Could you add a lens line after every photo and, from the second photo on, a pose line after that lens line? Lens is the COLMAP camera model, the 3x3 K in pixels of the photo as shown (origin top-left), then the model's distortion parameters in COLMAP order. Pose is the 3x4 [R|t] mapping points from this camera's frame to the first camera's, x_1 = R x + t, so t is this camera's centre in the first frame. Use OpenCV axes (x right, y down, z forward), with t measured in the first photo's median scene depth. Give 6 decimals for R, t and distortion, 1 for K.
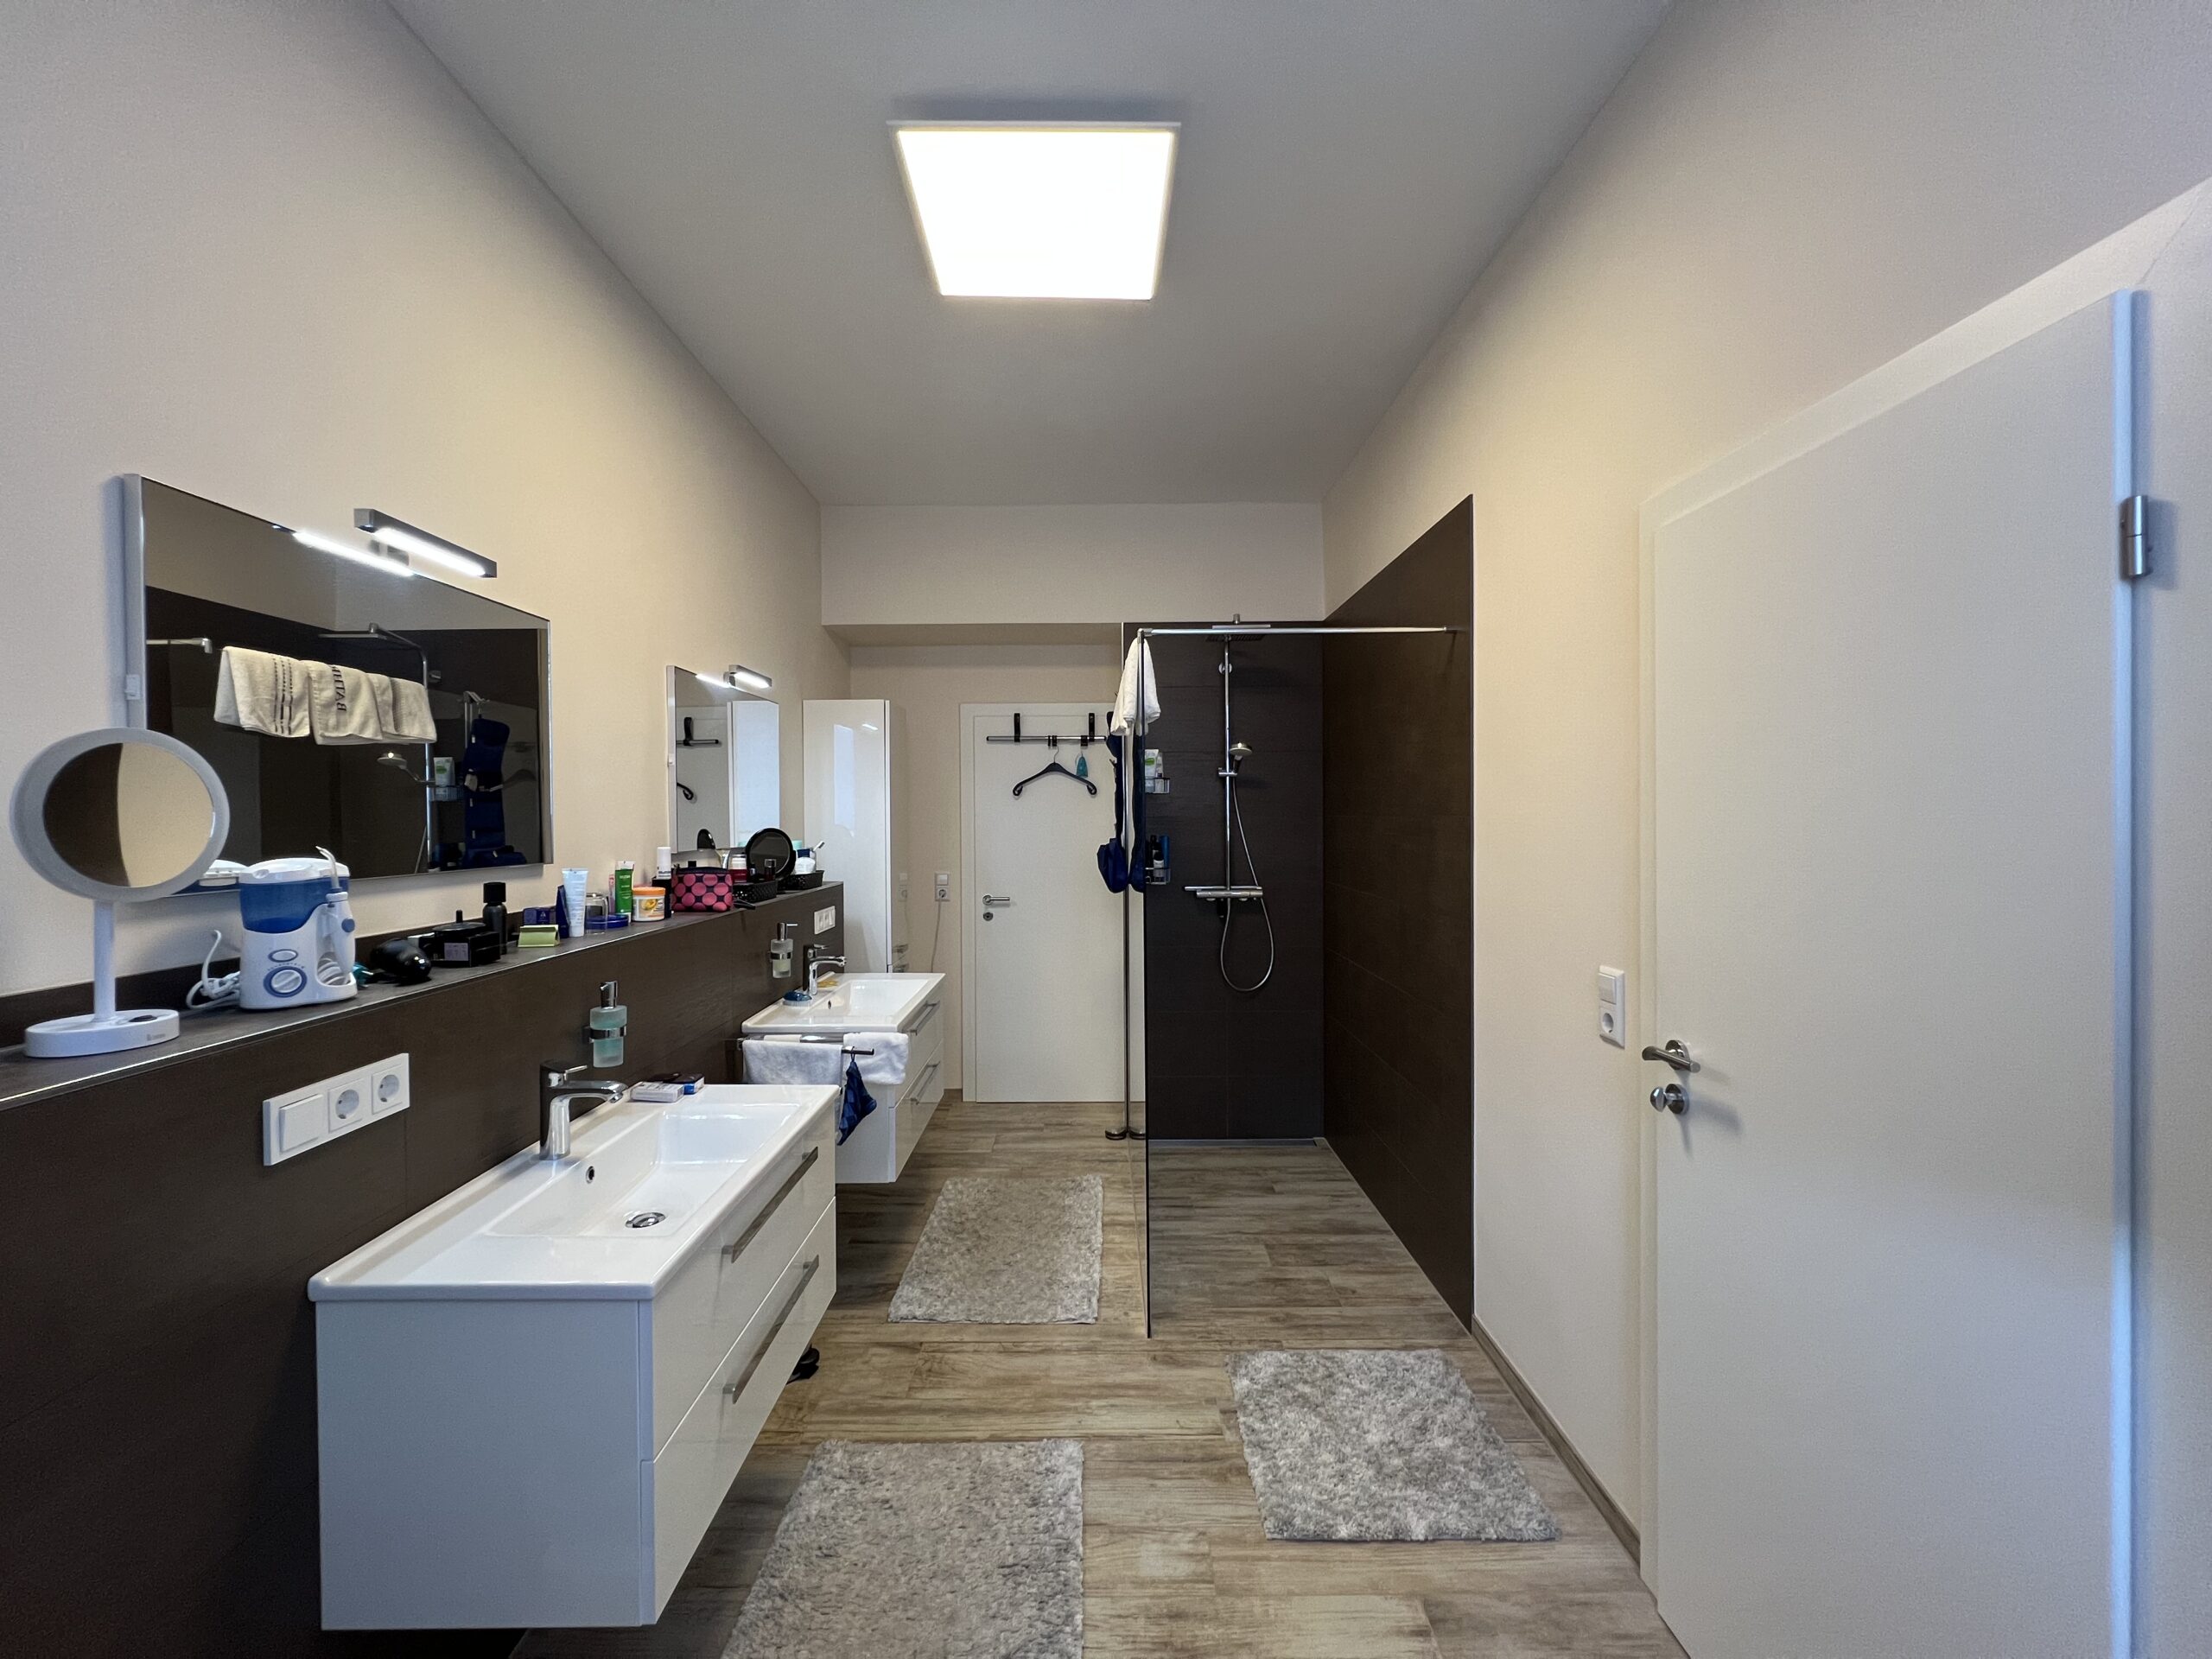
lens RADIAL K [[882.7, 0, 1105.7], [0, 882.7, 826.2], [0, 0, 1]] dist [-0.001177, -0.000261]
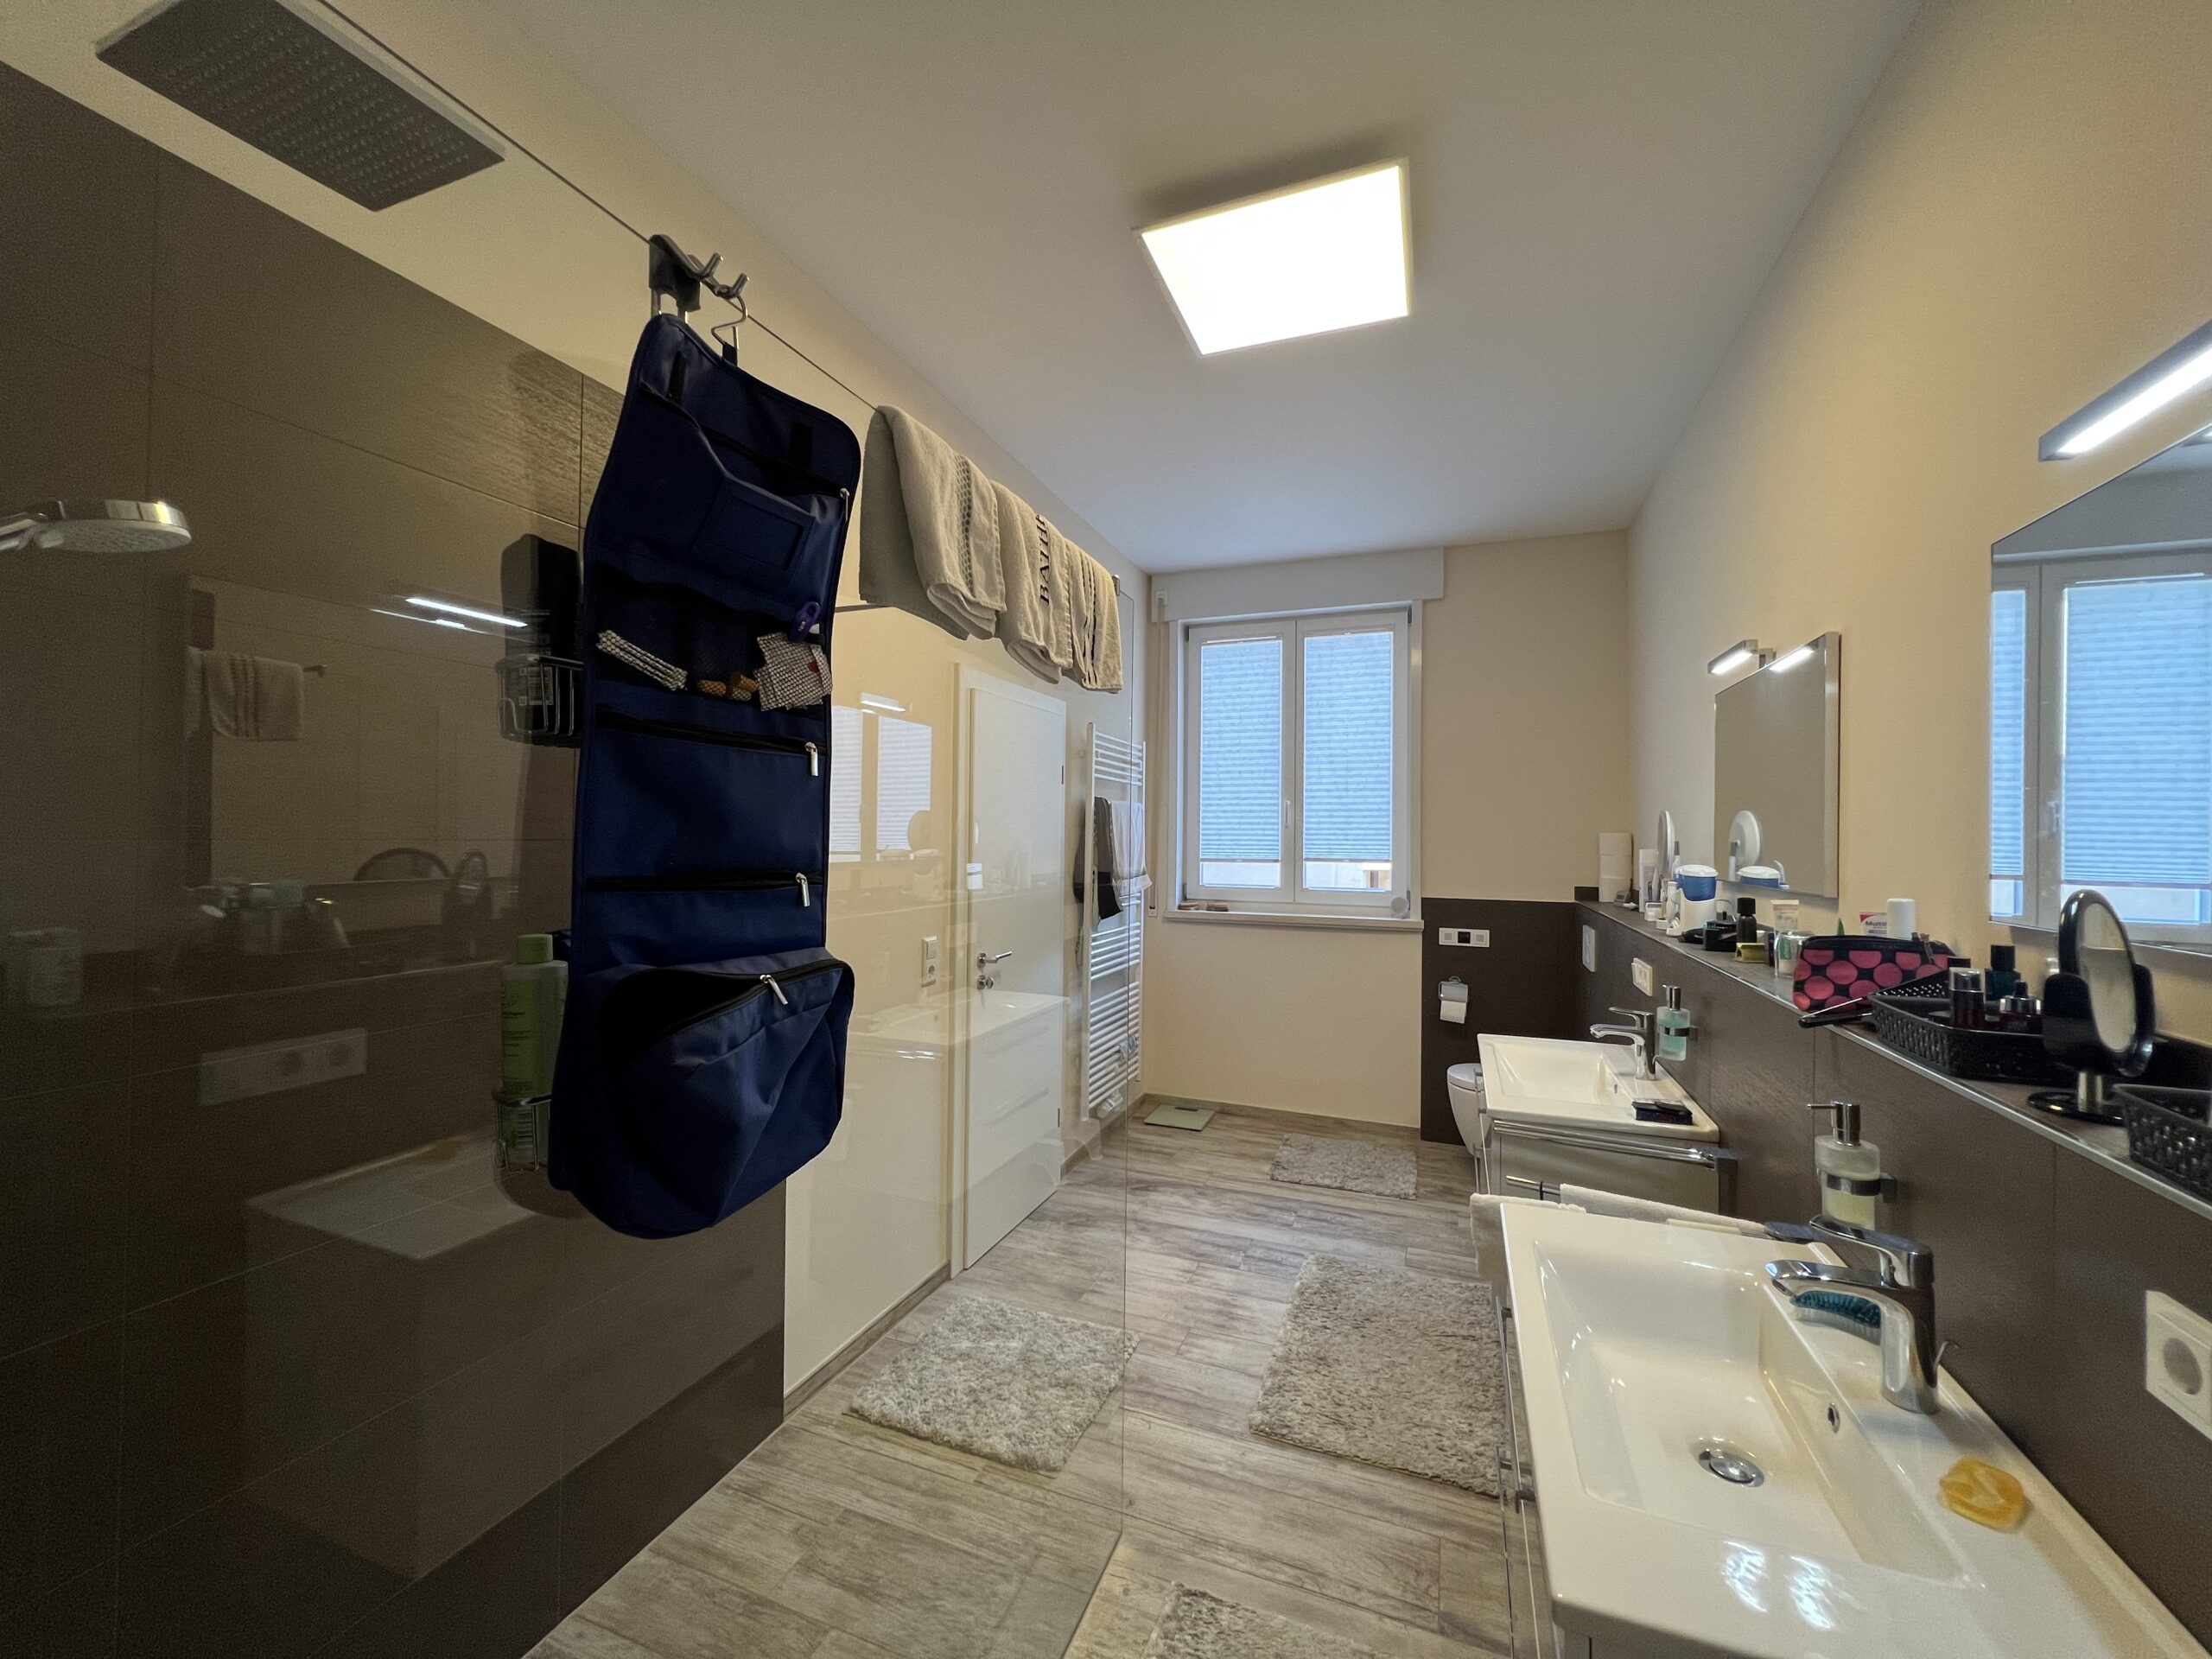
lens RADIAL K [[882.7, 0, 1107.3], [0, 882.7, 830.1], [0, 0, 1]] dist [-0.001177, -0.000261]
pose [[-0.928059, -0.000159, 0.372434, -0.236834], [0.000857, 0.999996, 0.002563, -0.024669], [-0.372433, 0.002698, -0.928055, 1.826707]]
